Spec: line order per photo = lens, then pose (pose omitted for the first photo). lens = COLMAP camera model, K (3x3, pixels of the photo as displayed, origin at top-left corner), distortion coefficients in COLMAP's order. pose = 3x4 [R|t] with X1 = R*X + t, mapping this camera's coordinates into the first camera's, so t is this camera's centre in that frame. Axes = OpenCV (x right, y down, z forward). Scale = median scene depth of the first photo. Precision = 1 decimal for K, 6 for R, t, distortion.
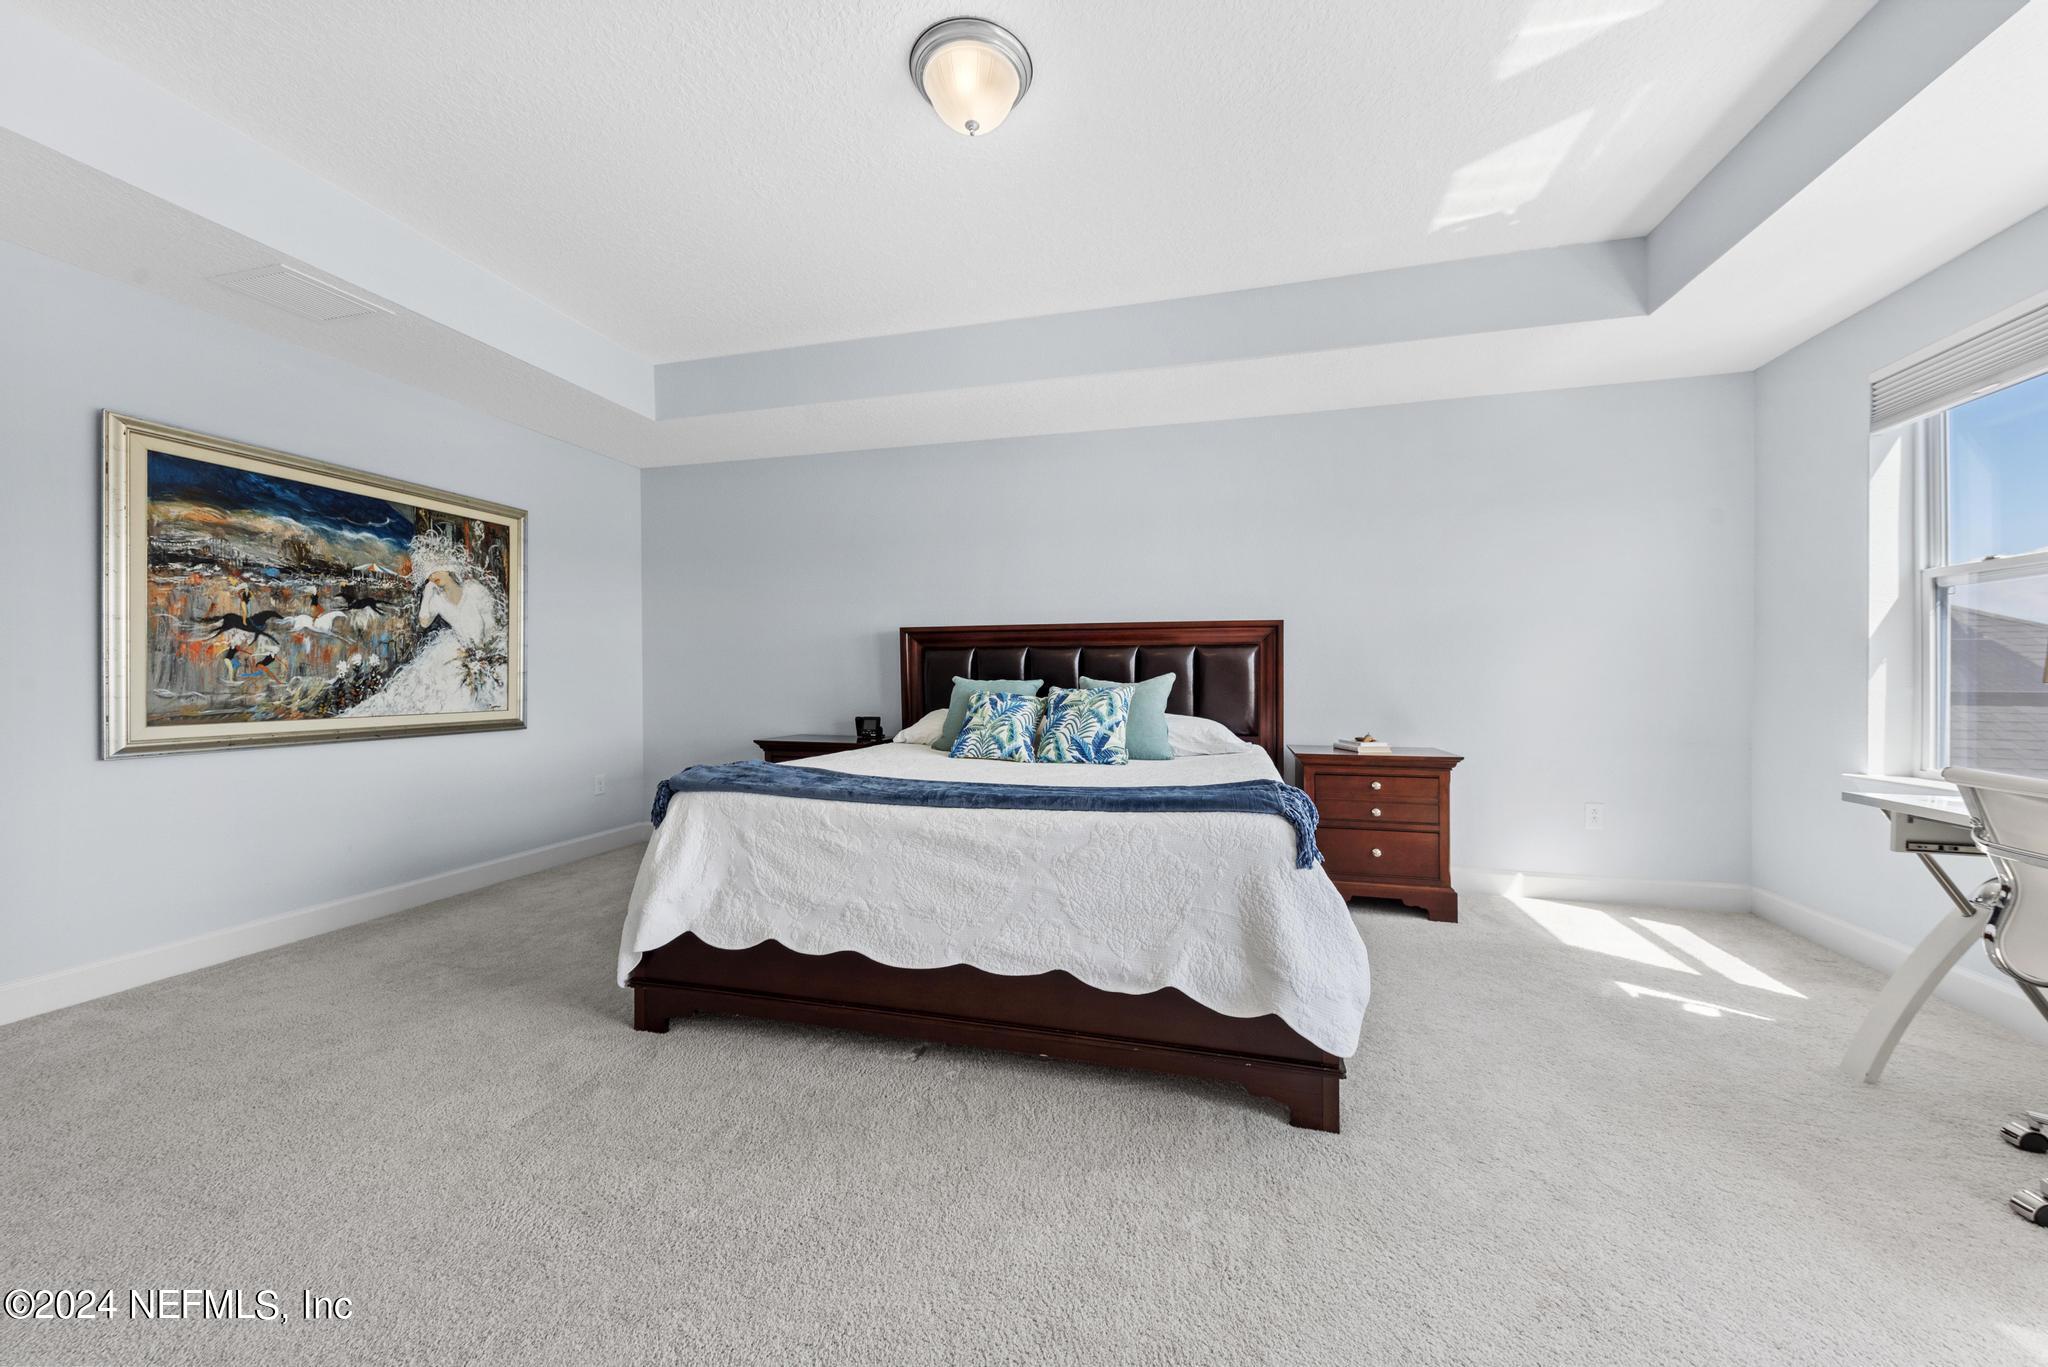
lens RADIAL K [[734.9, 0, 1028.5], [0, 734.9, 678.2], [0, 0, 1]] dist [0.001739, -0.000088]
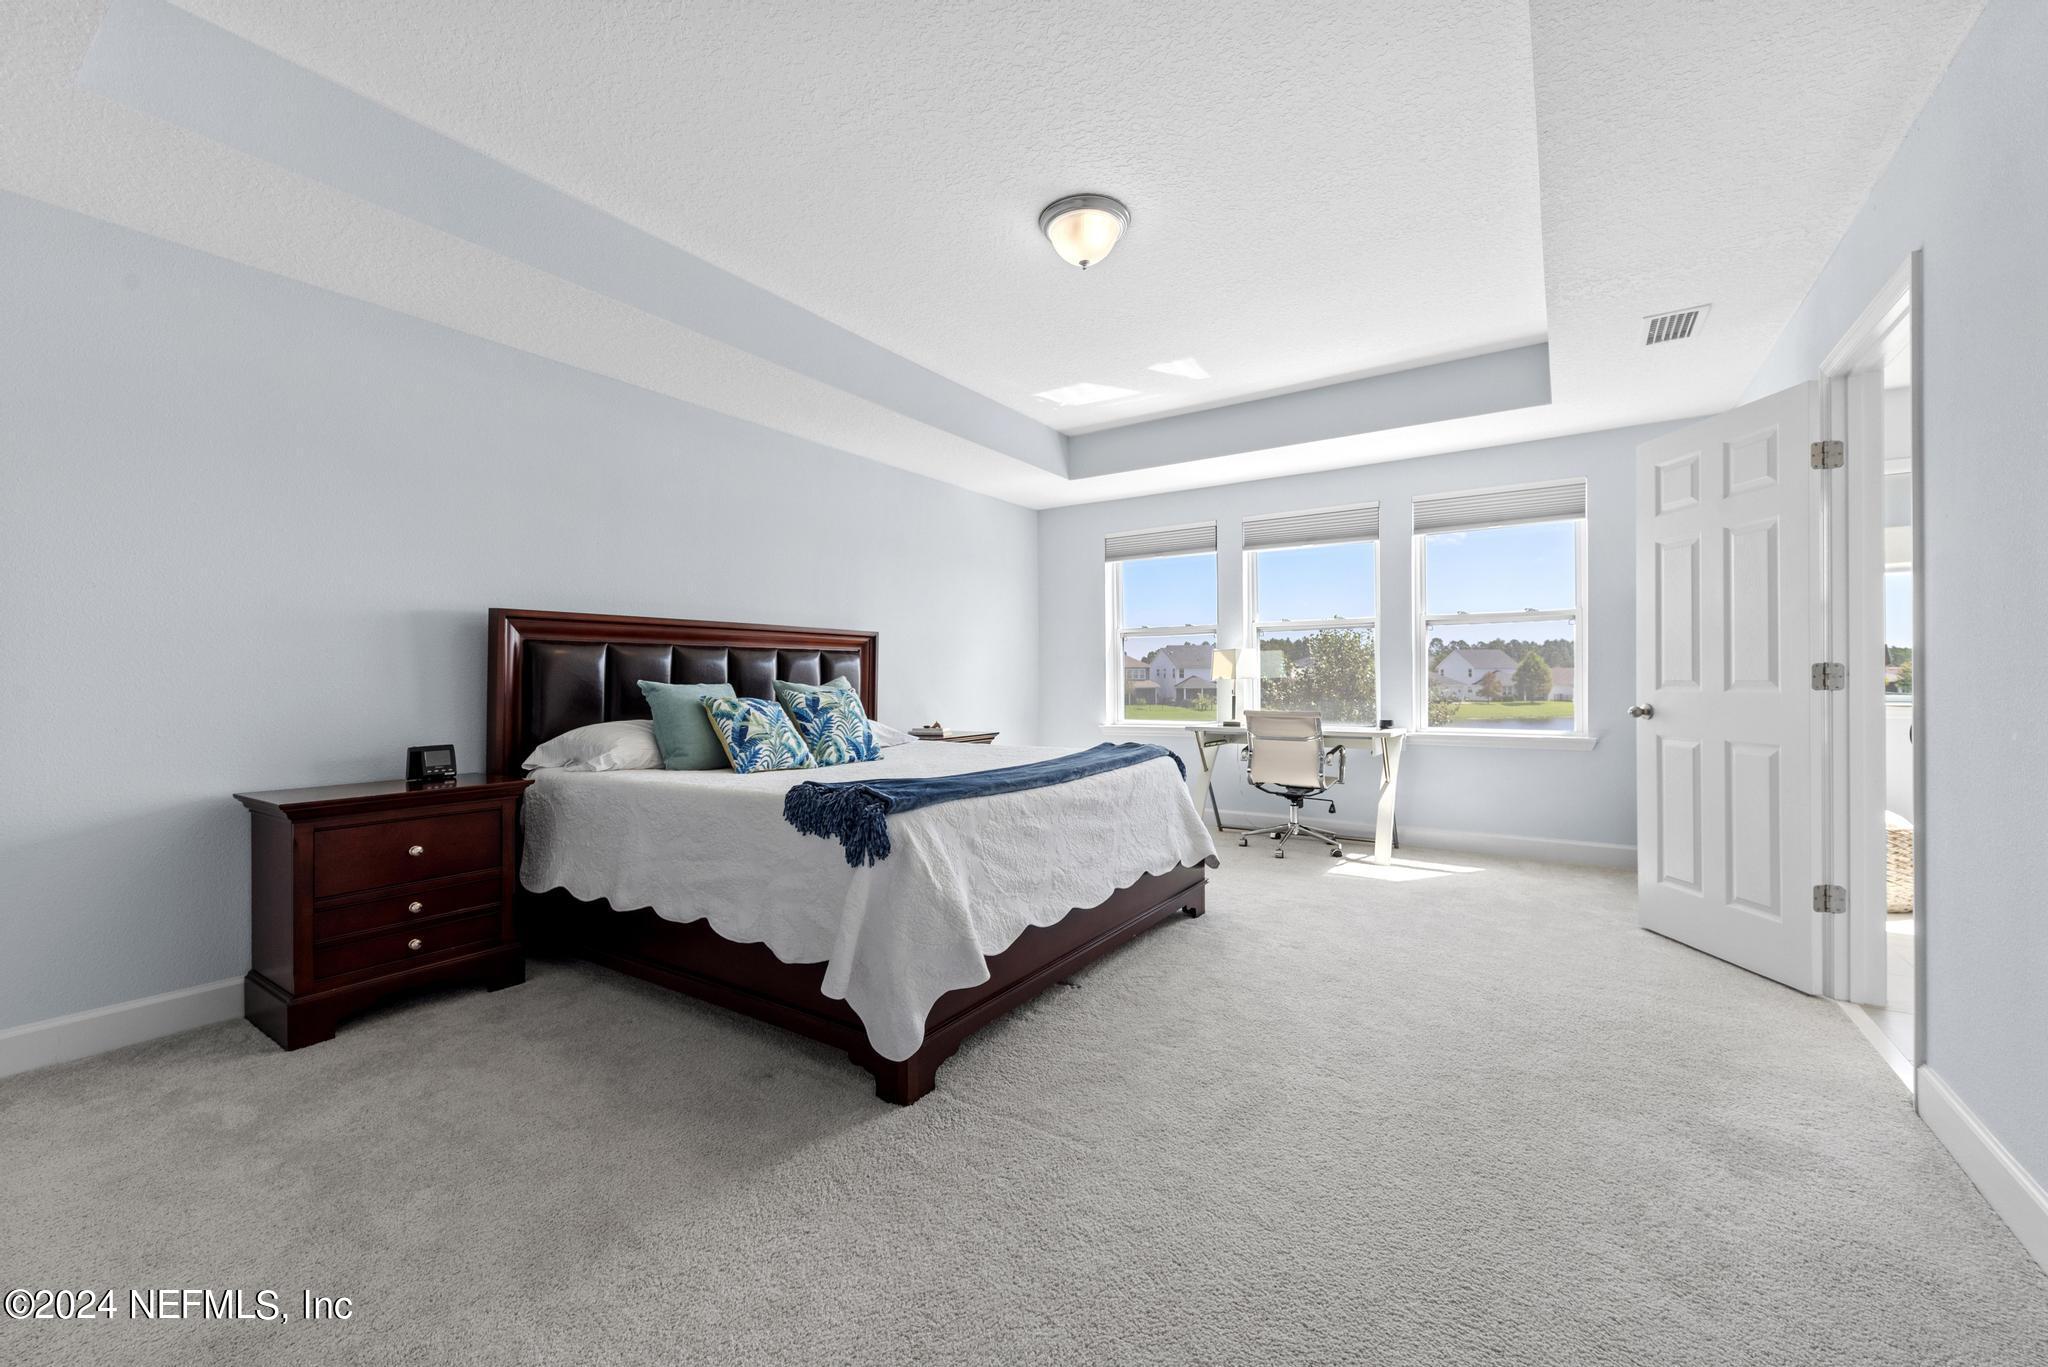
lens RADIAL K [[782.9, 0, 1029.0], [0, 782.9, 675.6], [0, 0, 1]] dist [0.002718, -0.001311]
pose [[0.339376, 0.003158, 0.940646, -0.891960], [0.008872, 0.999939, -0.006558, 0.001879], [-0.940609, 0.010571, 0.339327, 0.388291]]
